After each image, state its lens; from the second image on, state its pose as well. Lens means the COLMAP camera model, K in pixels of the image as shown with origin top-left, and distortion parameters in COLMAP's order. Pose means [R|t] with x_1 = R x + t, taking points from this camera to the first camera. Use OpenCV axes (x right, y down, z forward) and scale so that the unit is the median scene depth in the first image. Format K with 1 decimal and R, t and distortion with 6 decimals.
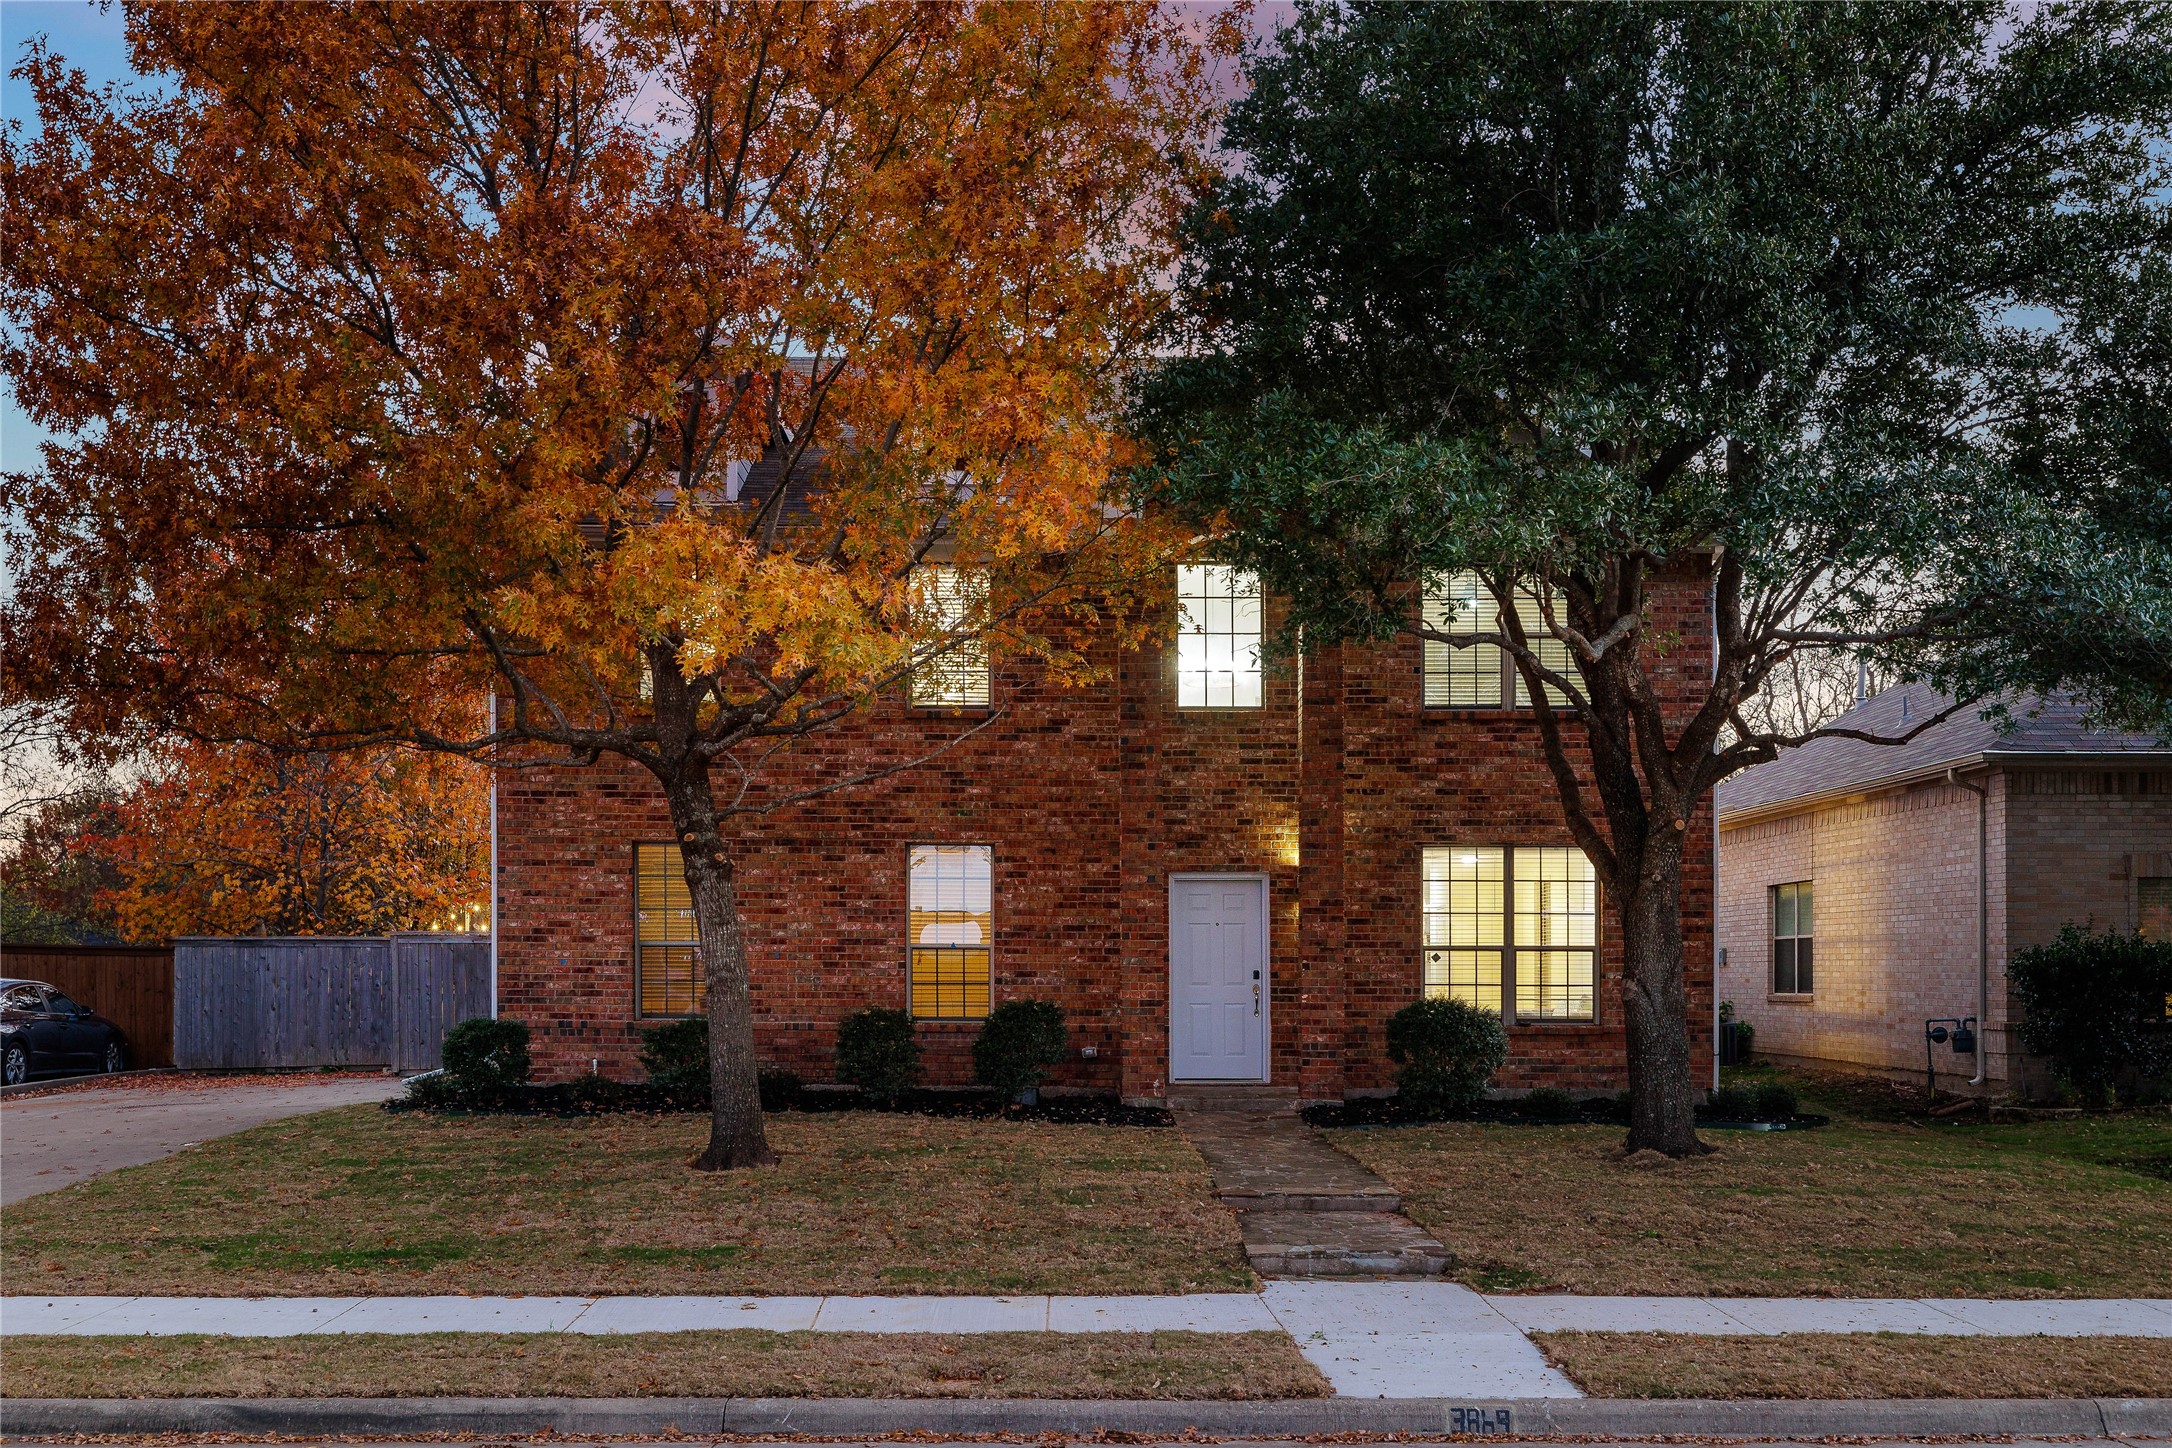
lens RADIAL K [[2147.6, 0, 1086.0], [0, 2147.6, 724.0], [0, 0, 1]] dist [-0.009374, 0.001959]
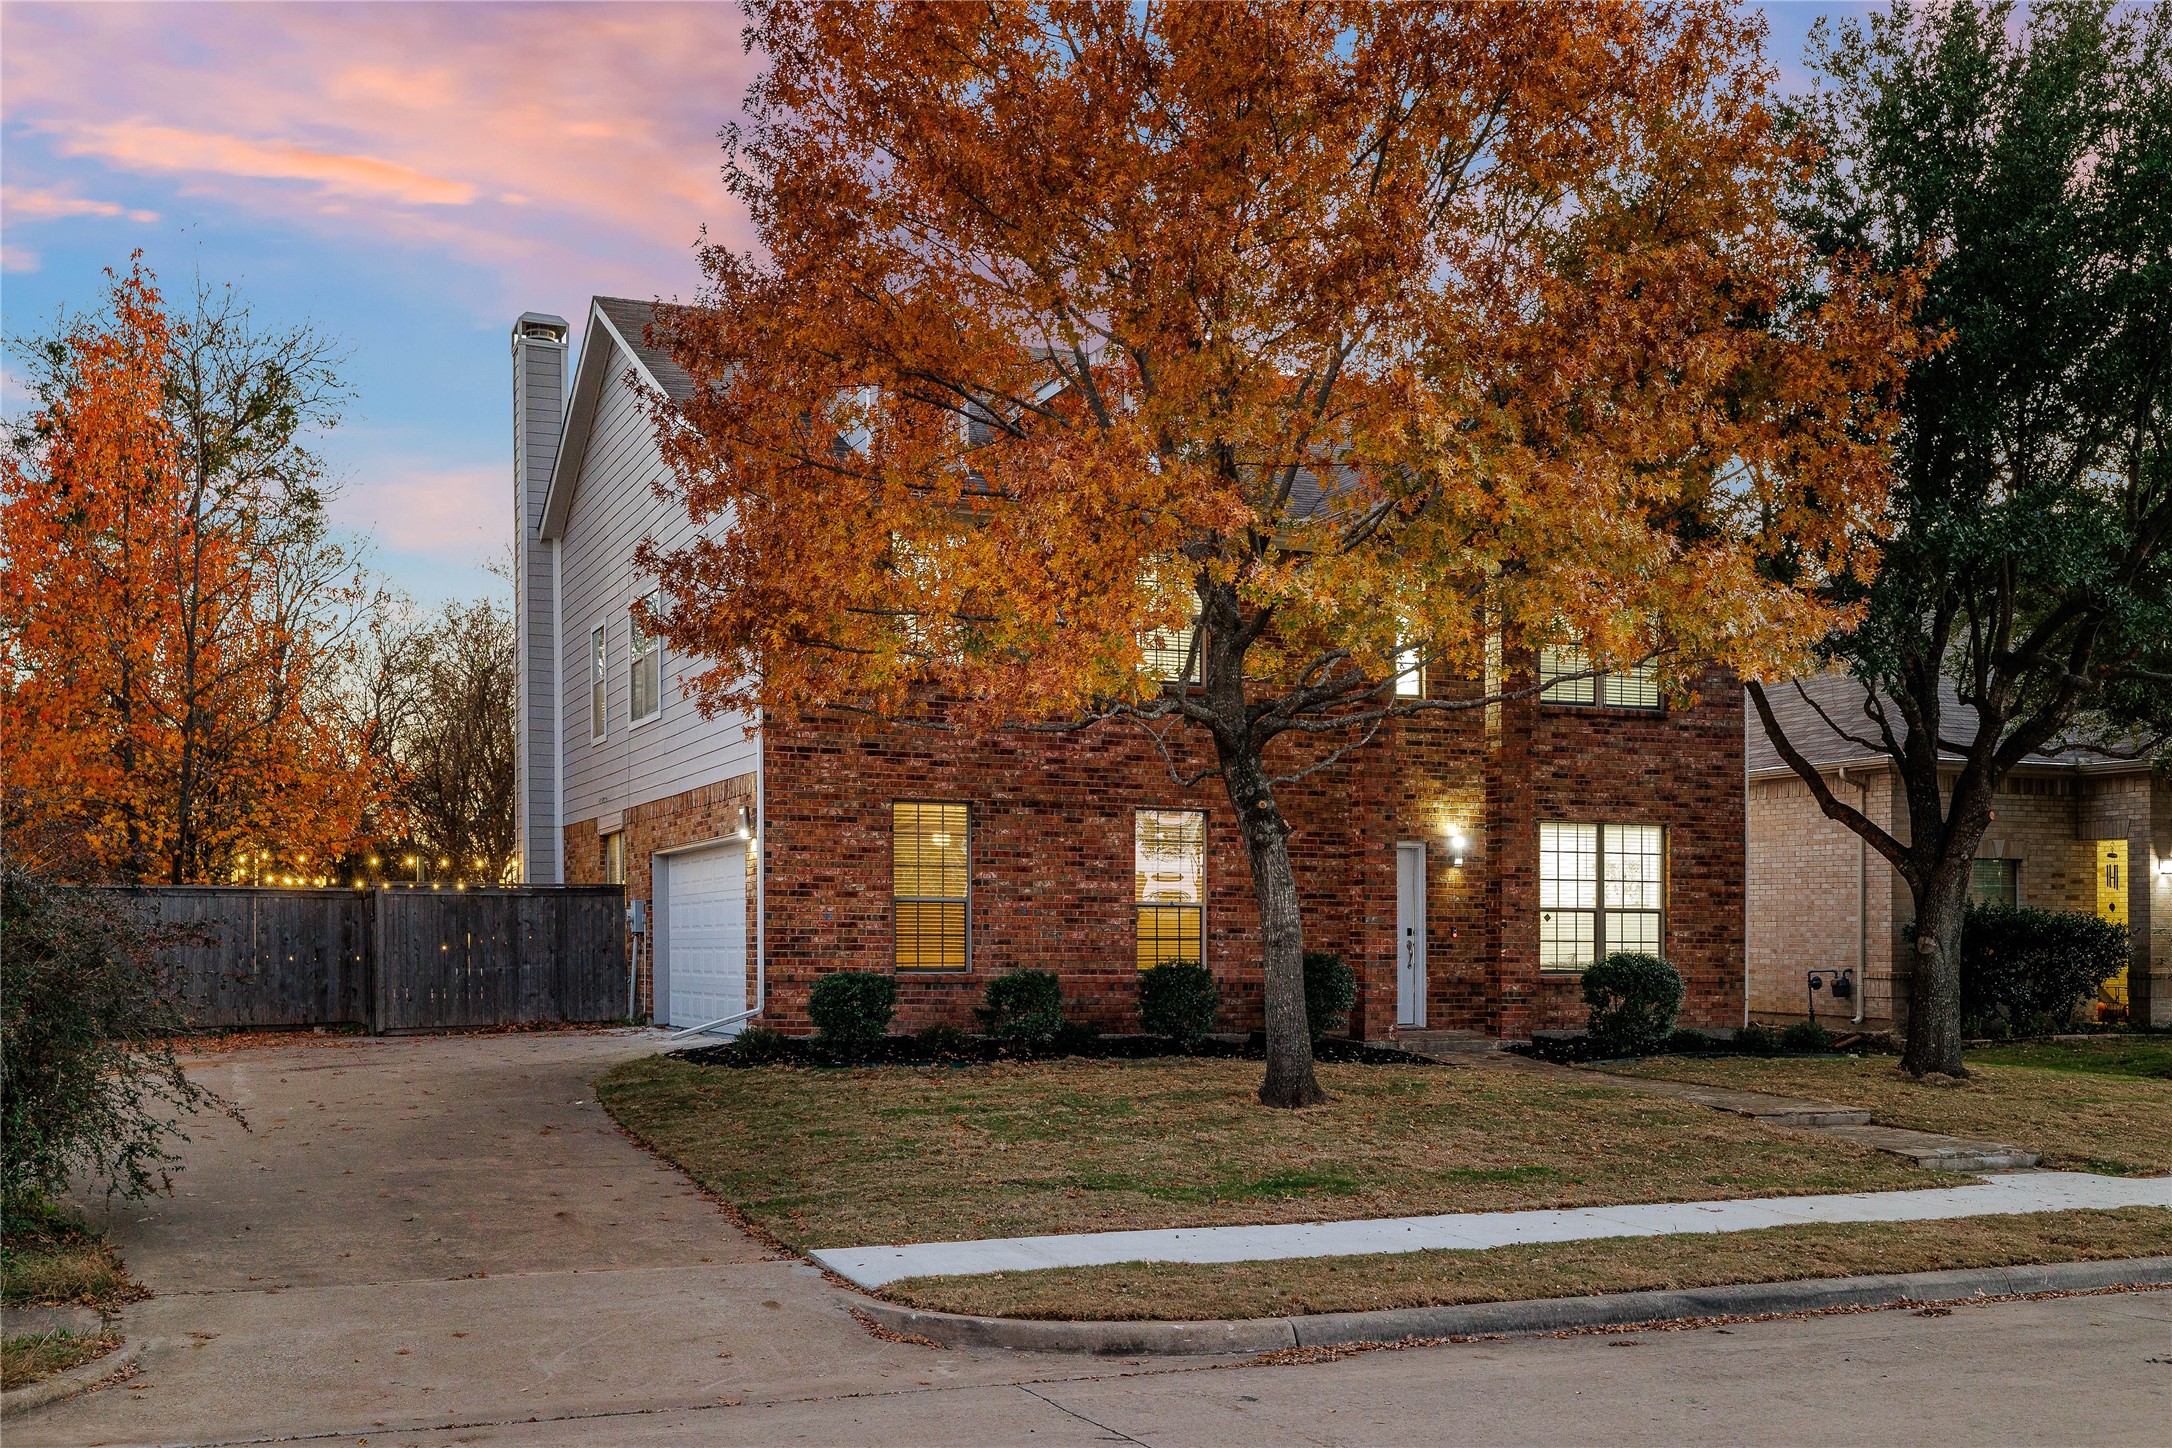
lens RADIAL K [[2147.6, 0, 1086.0], [0, 2147.6, 724.0], [0, 0, 1]] dist [-0.009374, 0.001959]
pose [[0.929031, 0.039834, 0.367853, -0.502820], [-0.047235, 0.998822, 0.011133, 0.002929], [-0.366976, -0.027718, 0.929818, 0.014398]]
